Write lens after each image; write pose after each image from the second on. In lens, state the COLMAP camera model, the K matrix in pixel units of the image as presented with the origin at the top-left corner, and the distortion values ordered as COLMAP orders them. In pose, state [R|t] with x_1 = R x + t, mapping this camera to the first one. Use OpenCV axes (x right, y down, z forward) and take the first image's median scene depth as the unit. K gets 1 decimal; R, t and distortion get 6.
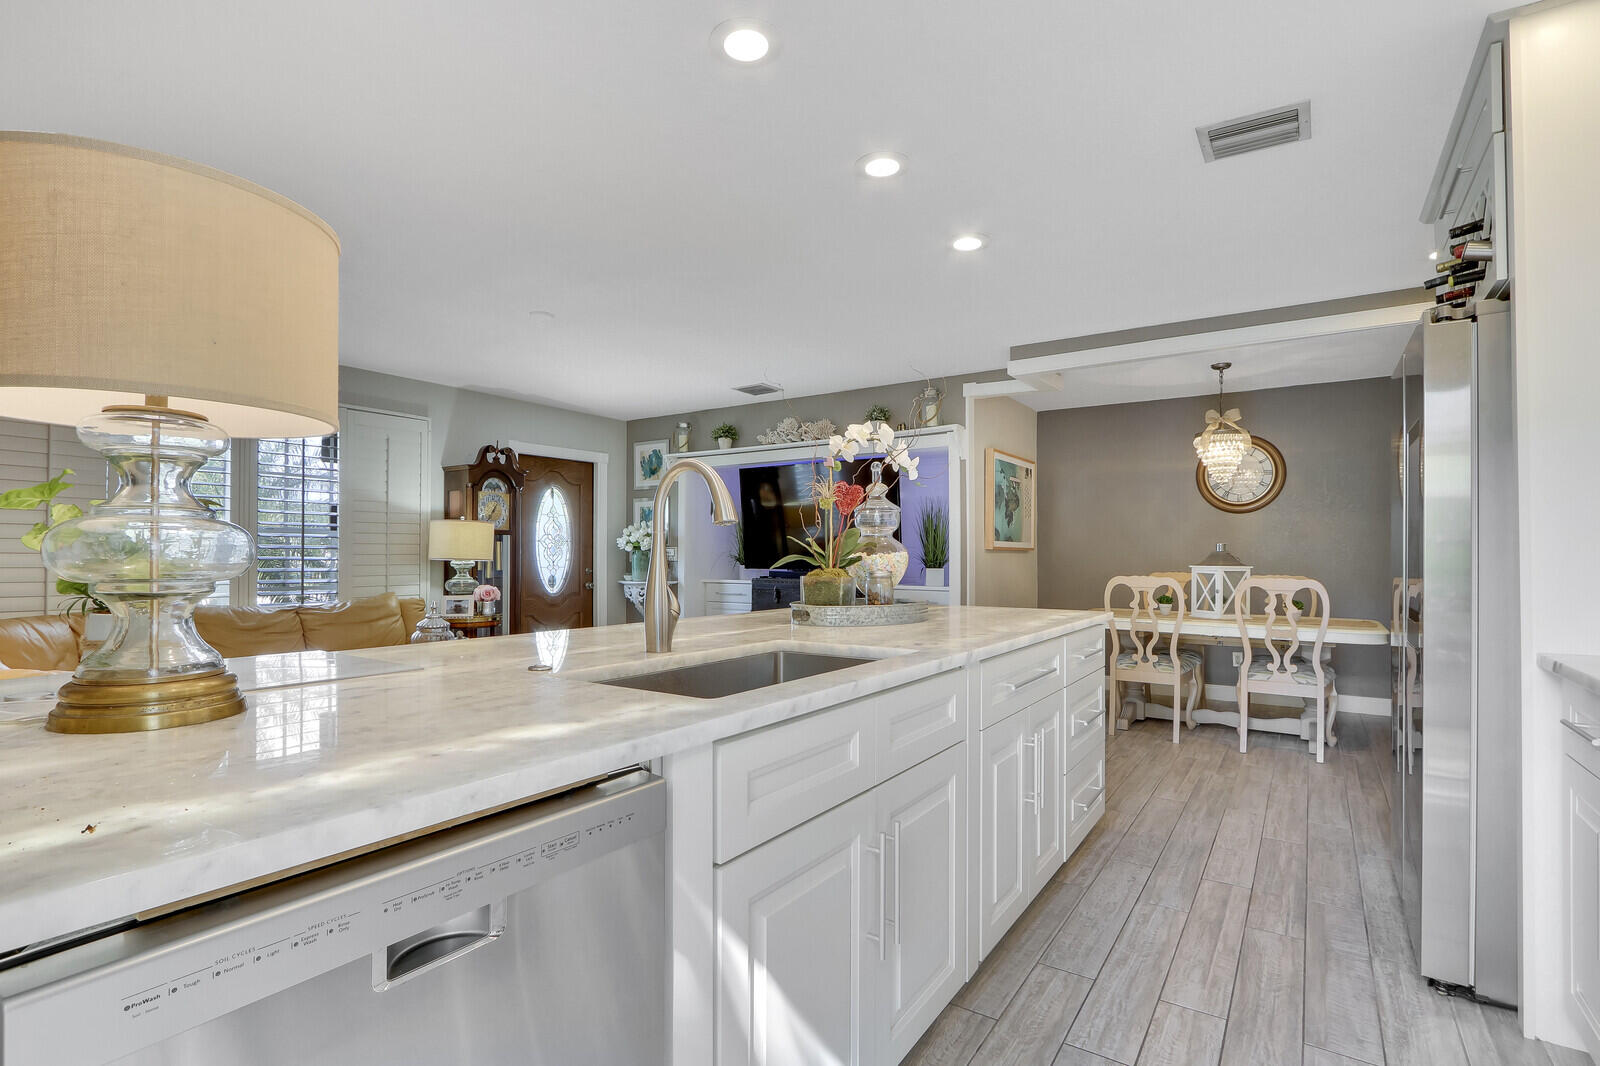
lens RADIAL K [[756.0, 0, 790.8], [0, 756.0, 560.8], [0, 0, 1]] dist [-0.004098, -0.000249]
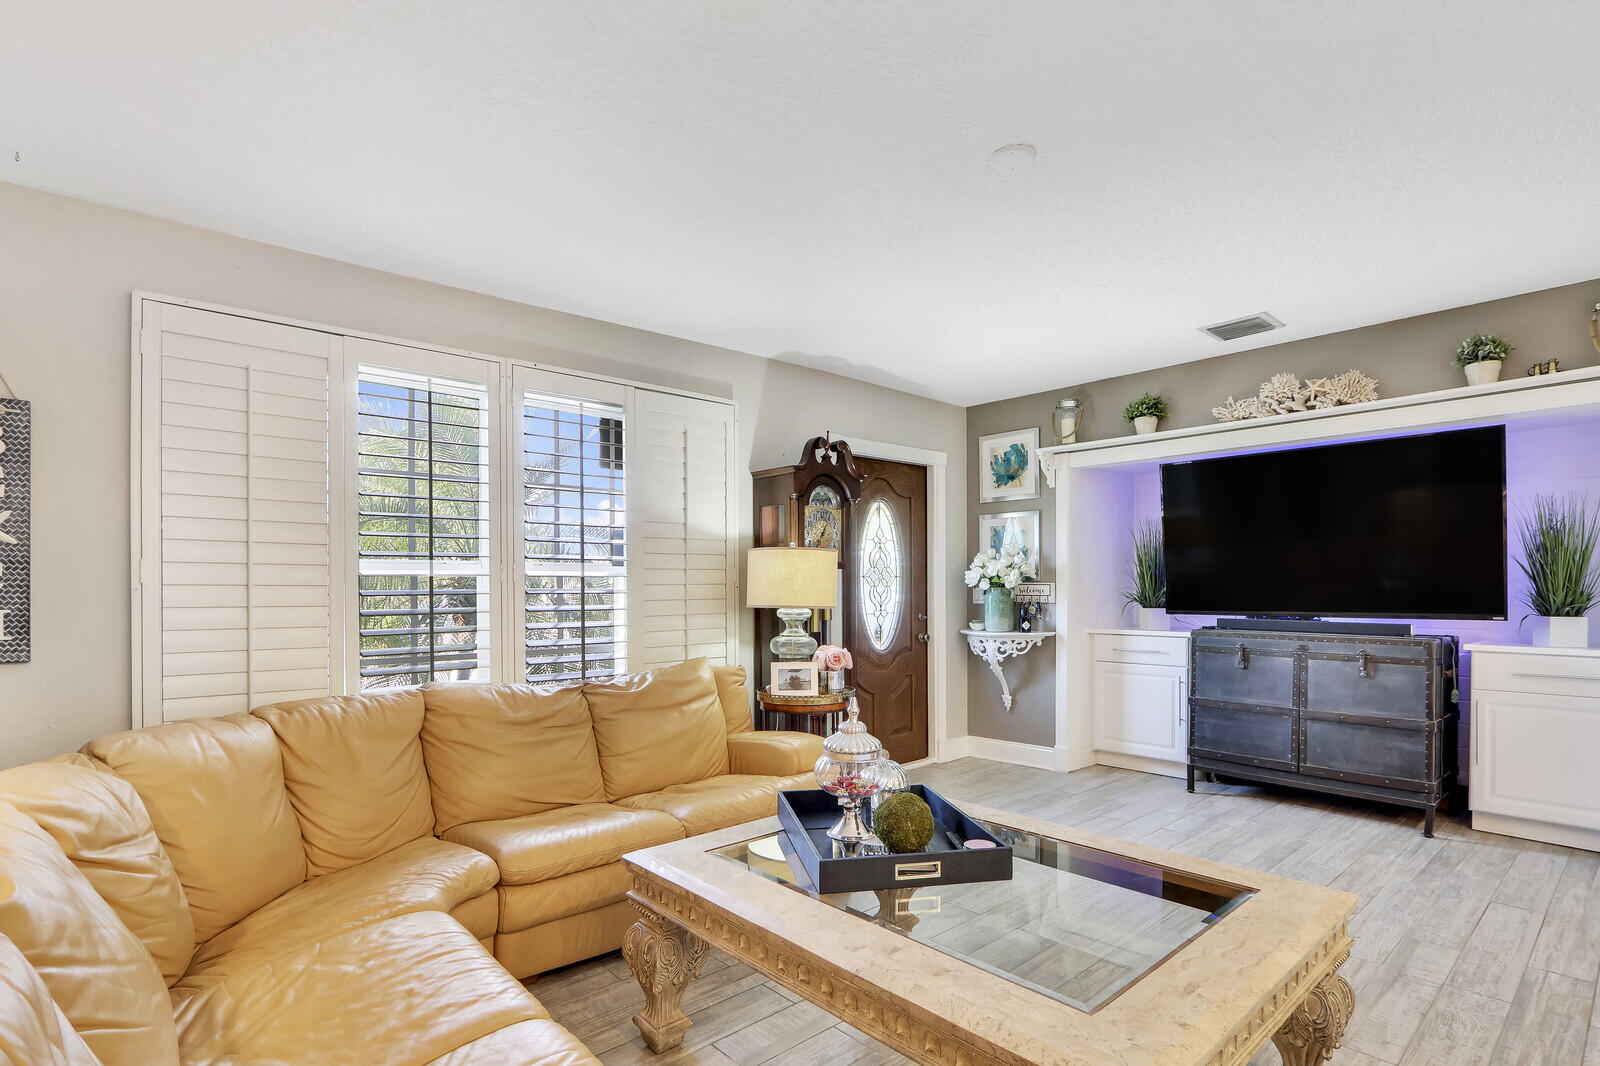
lens RADIAL K [[799.1, 0, 825.0], [0, 799.1, 588.9], [0, 0, 1]] dist [-0.030650, -0.000114]
pose [[0.976762, -0.008420, -0.214164, -0.236806], [0.007334, 0.999956, -0.005861, -0.011800], [0.214204, 0.004154, 0.976780, 0.293563]]
